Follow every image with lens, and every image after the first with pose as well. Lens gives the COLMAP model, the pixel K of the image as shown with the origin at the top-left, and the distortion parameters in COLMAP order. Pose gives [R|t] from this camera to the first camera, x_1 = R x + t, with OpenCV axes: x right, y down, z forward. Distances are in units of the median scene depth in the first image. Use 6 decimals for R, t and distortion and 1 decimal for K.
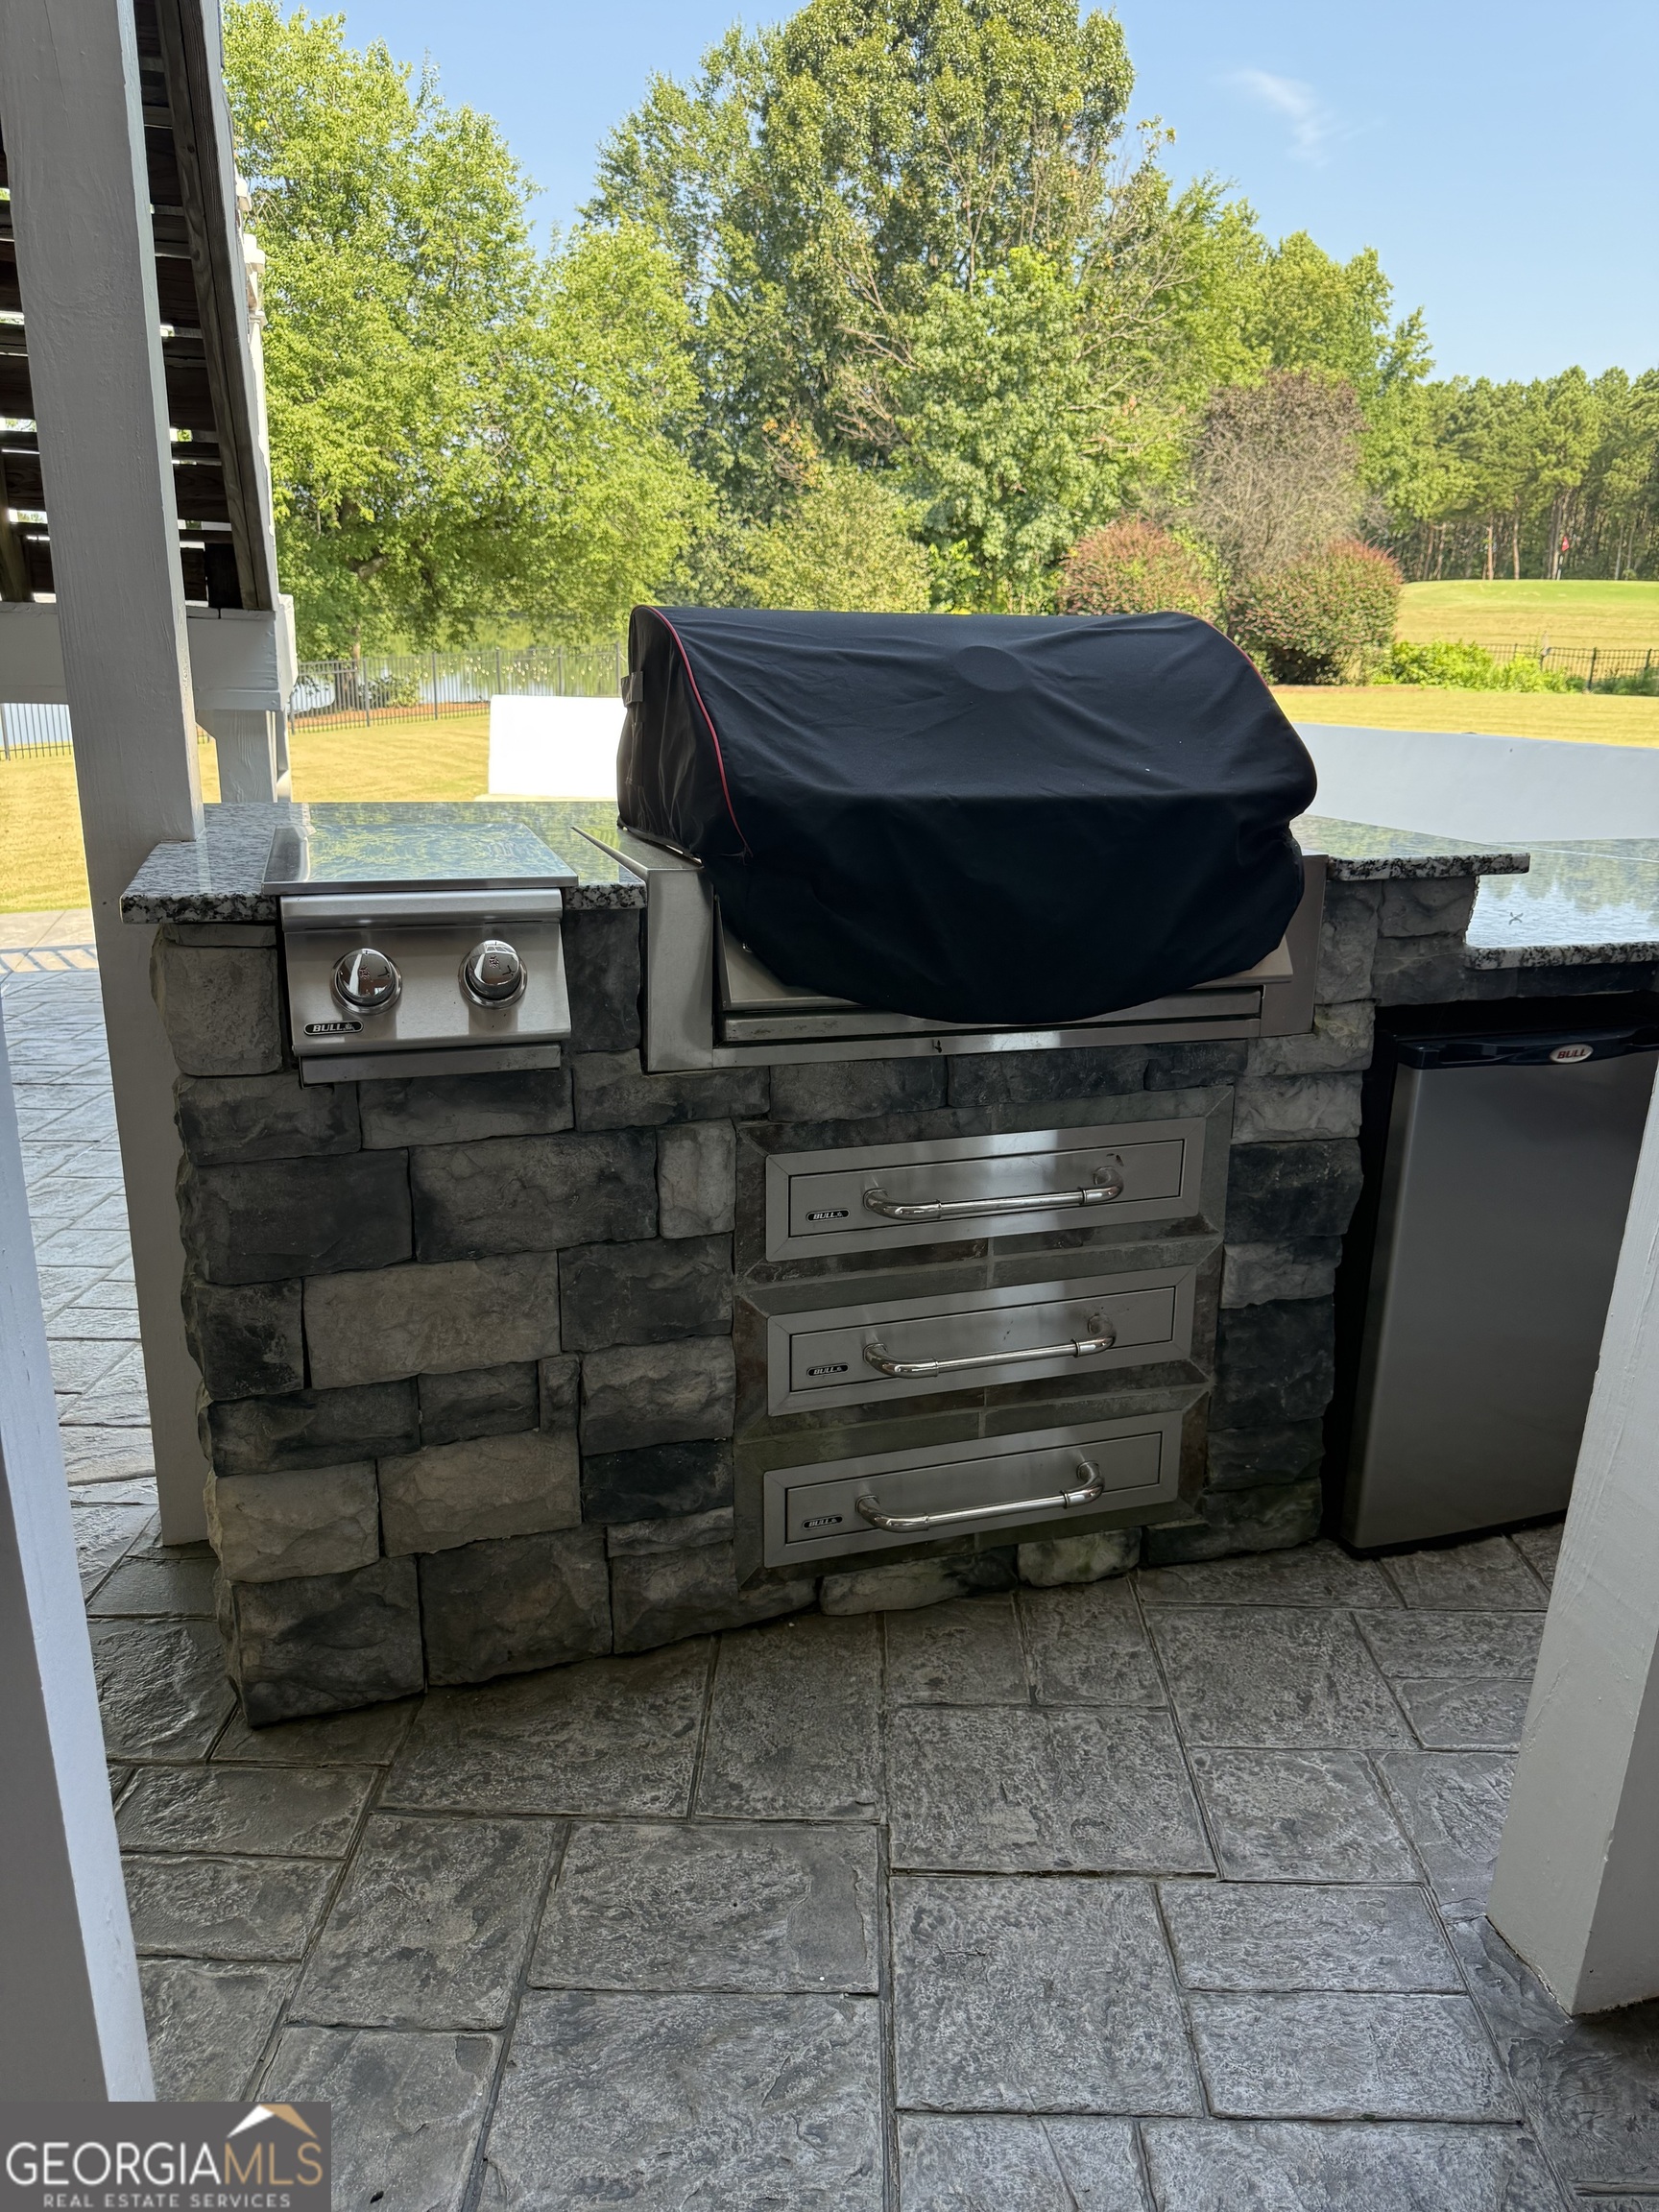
lens RADIAL K [[1549.7, 0, 815.4], [0, 1549.7, 1112.2], [0, 0, 1]] dist [0.063921, -0.092959]
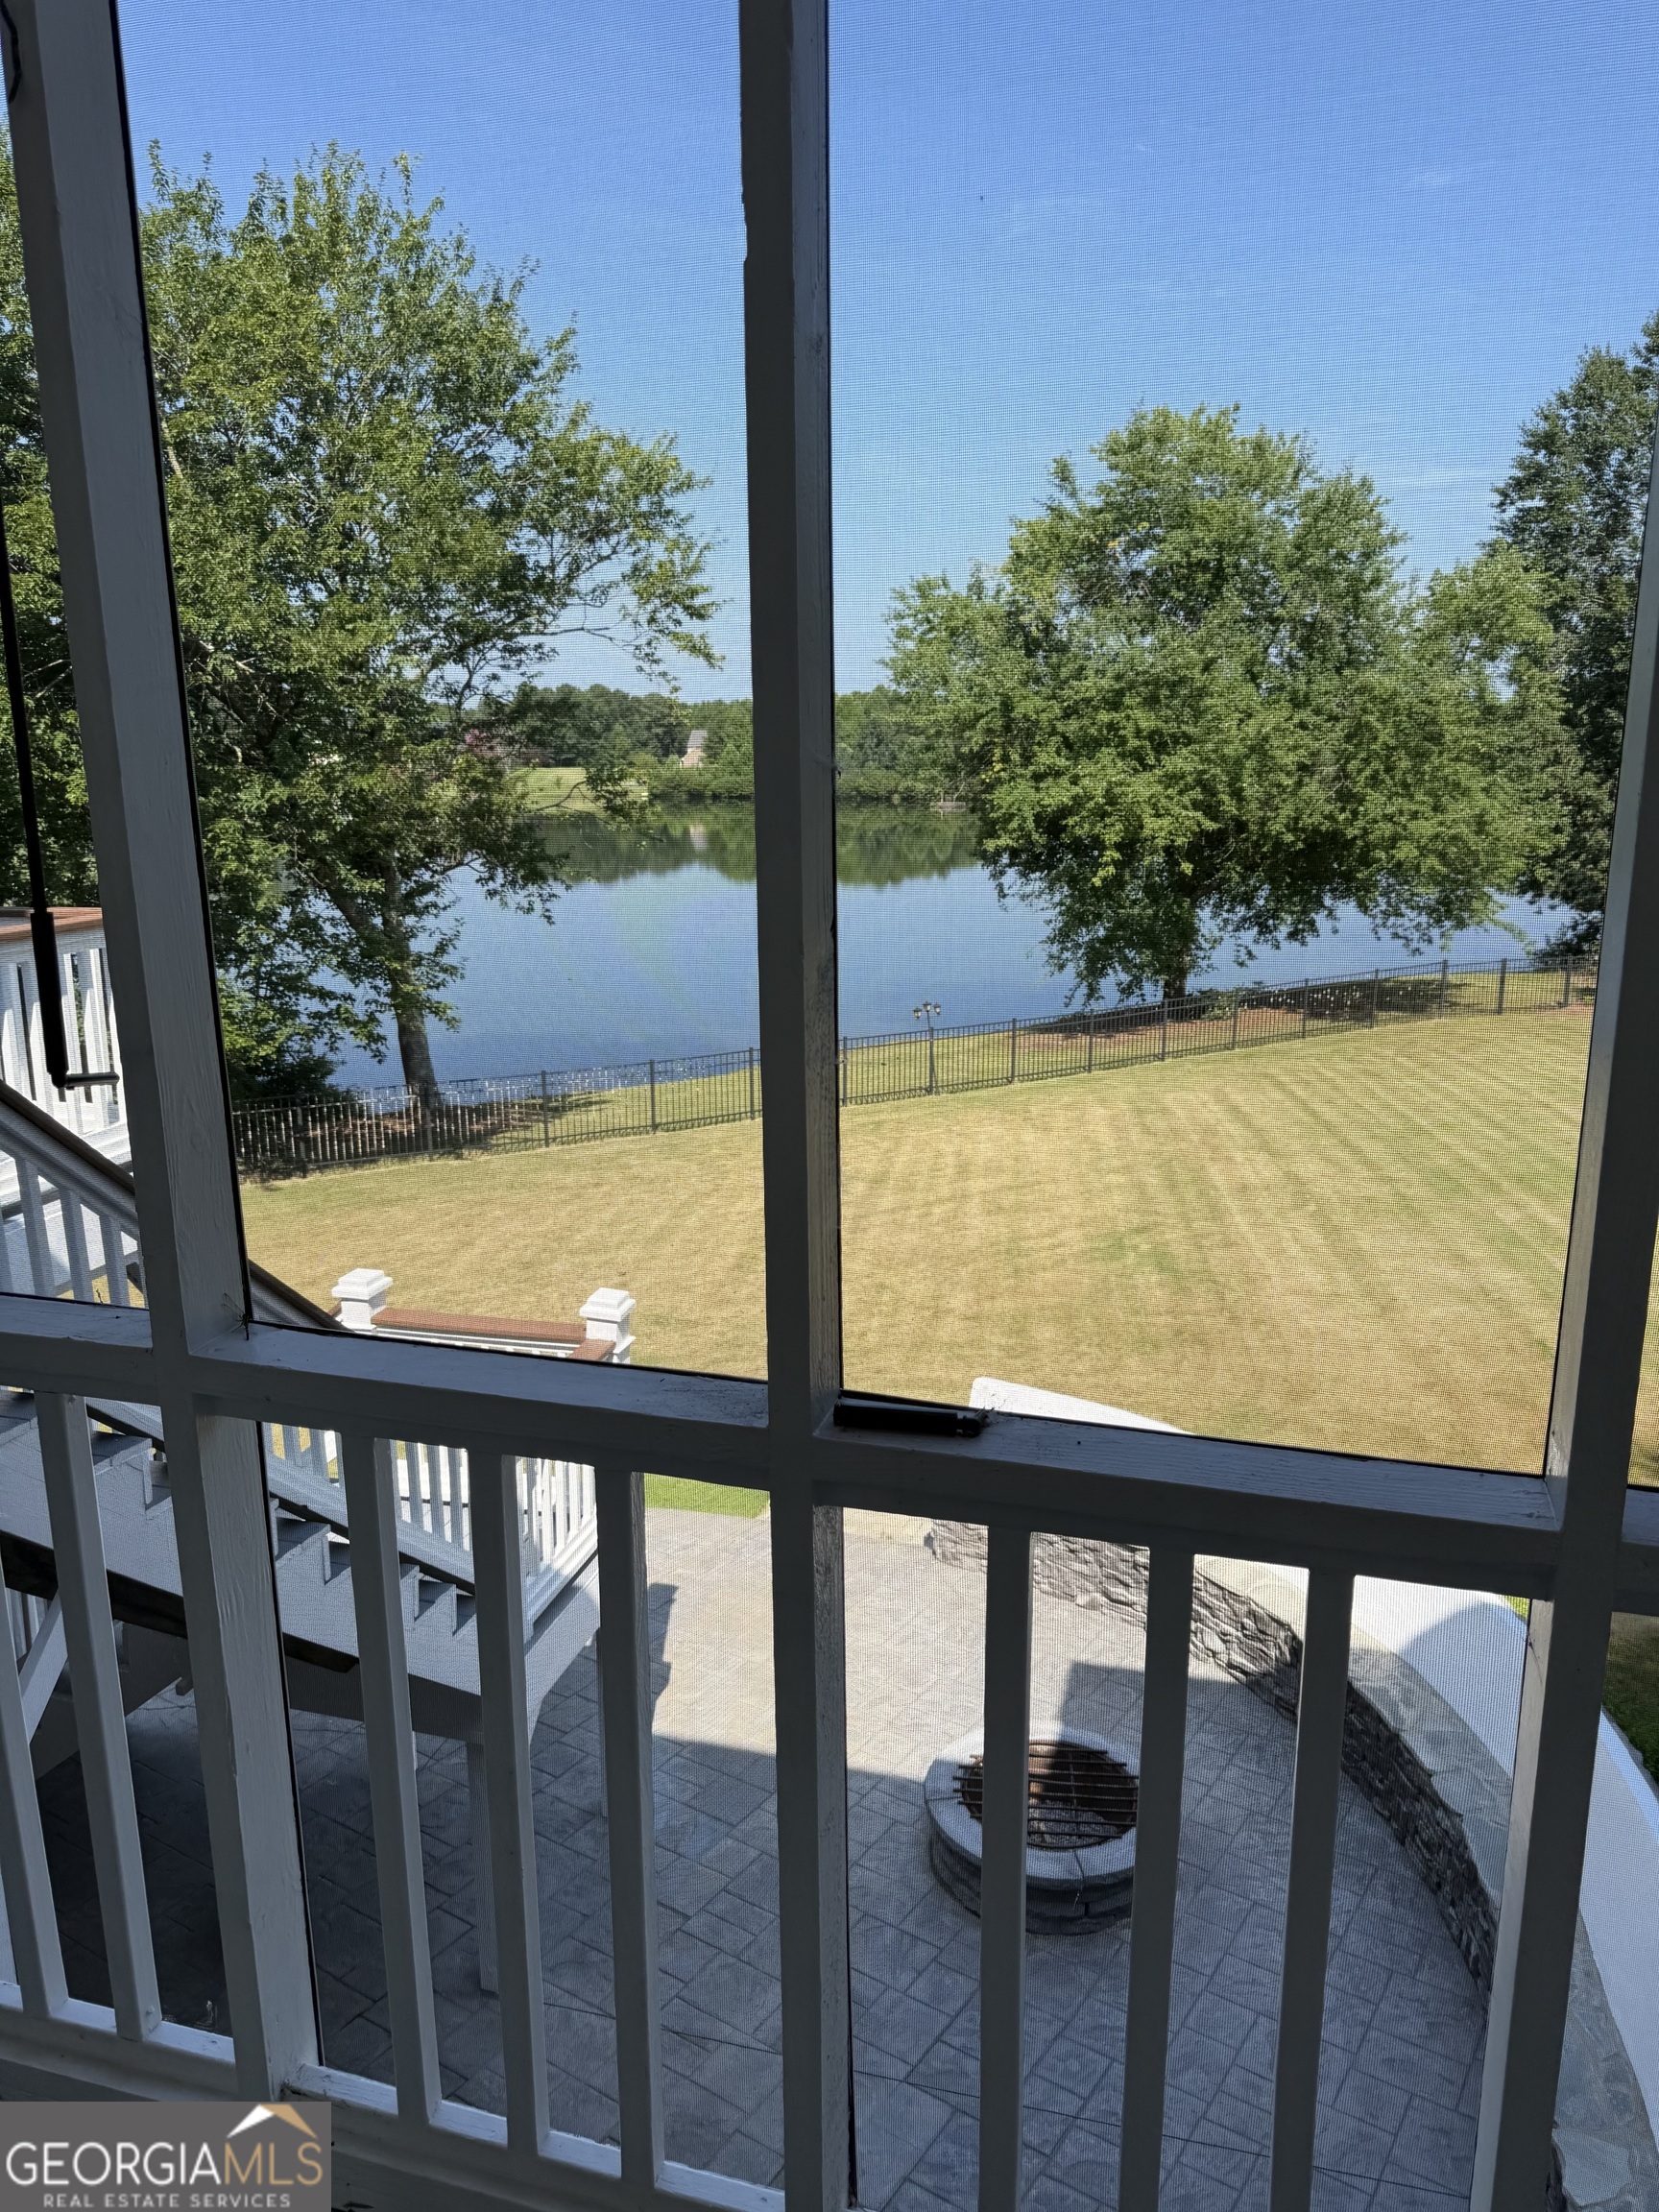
lens RADIAL K [[1549.7, 0, 821.8], [0, 1549.7, 1125.4], [0, 0, 1]] dist [0.063921, -0.092959]
pose [[0.843407, 0.086013, -0.530345, 0.070687], [-0.136181, 0.989091, -0.056154, -0.093098], [0.519730, 0.119584, 0.845920, -0.014225]]
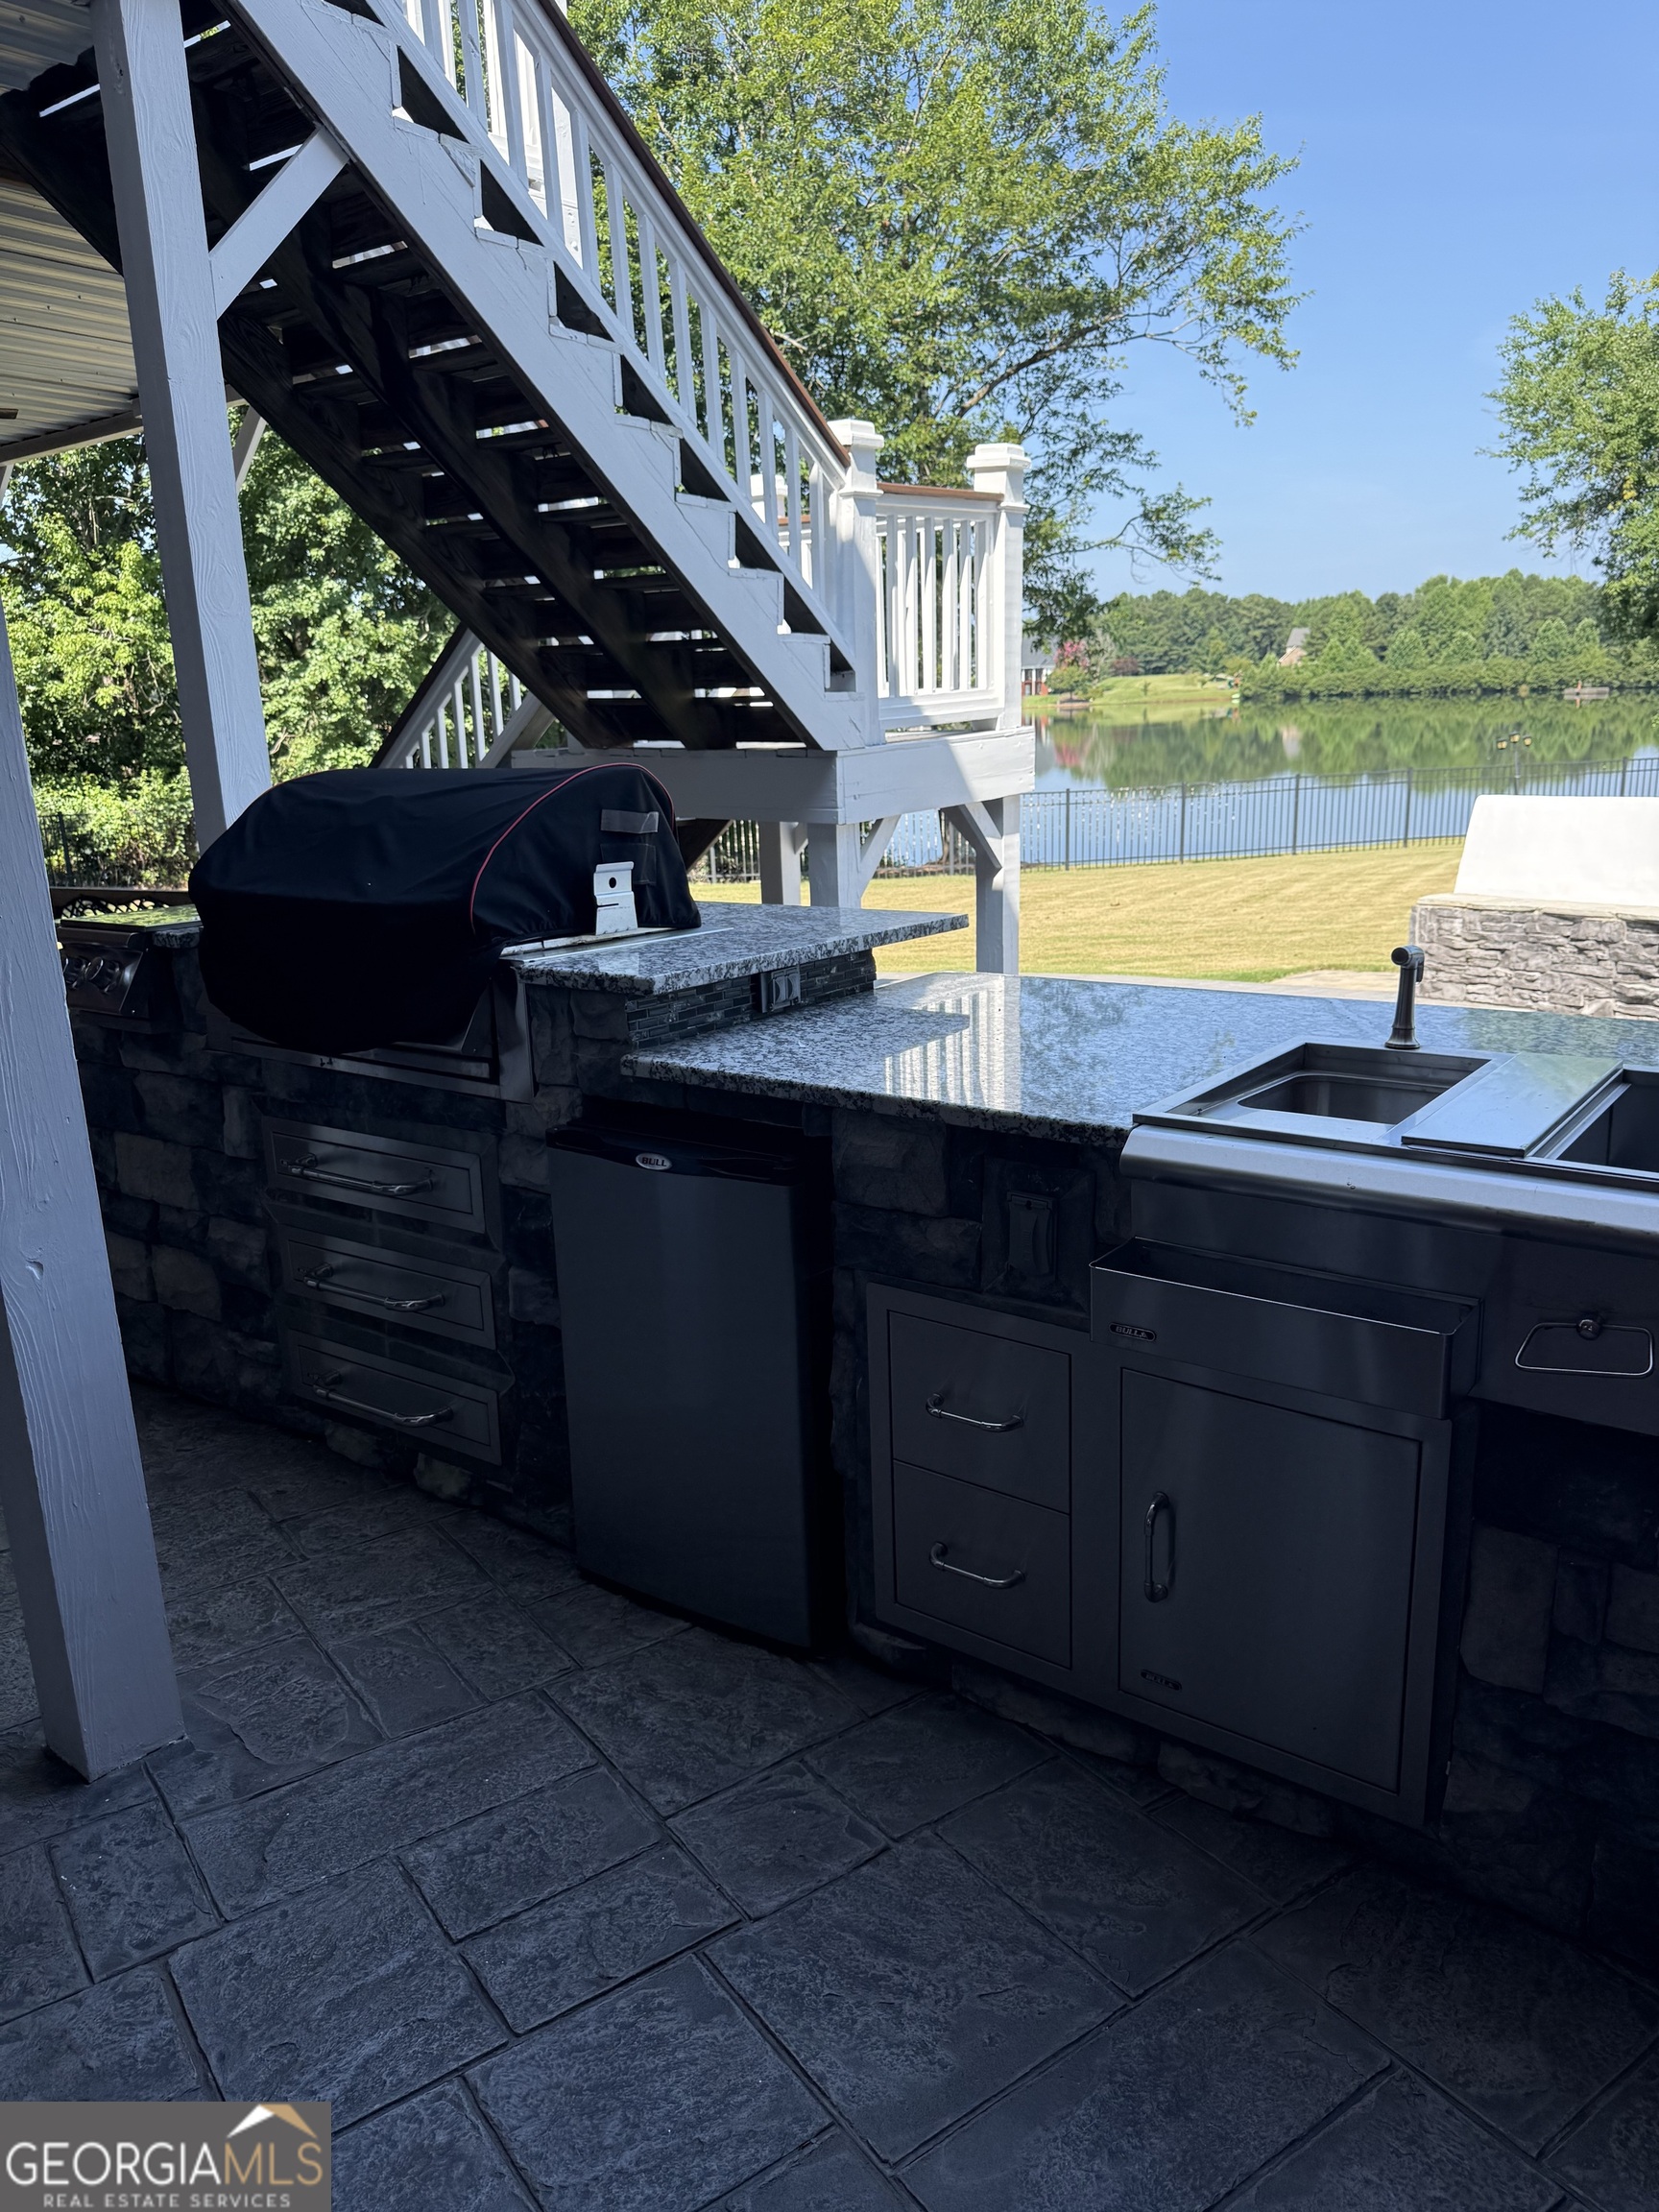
lens RADIAL K [[1549.7, 0, 820.7], [0, 1549.7, 1102.2], [0, 0, 1]] dist [0.063921, -0.092959]
pose [[0.595122, 0.151560, -0.789215, 0.085428], [-0.198020, 0.979431, 0.038768, -0.008742], [0.778857, 0.133208, 0.612892, 0.025683]]
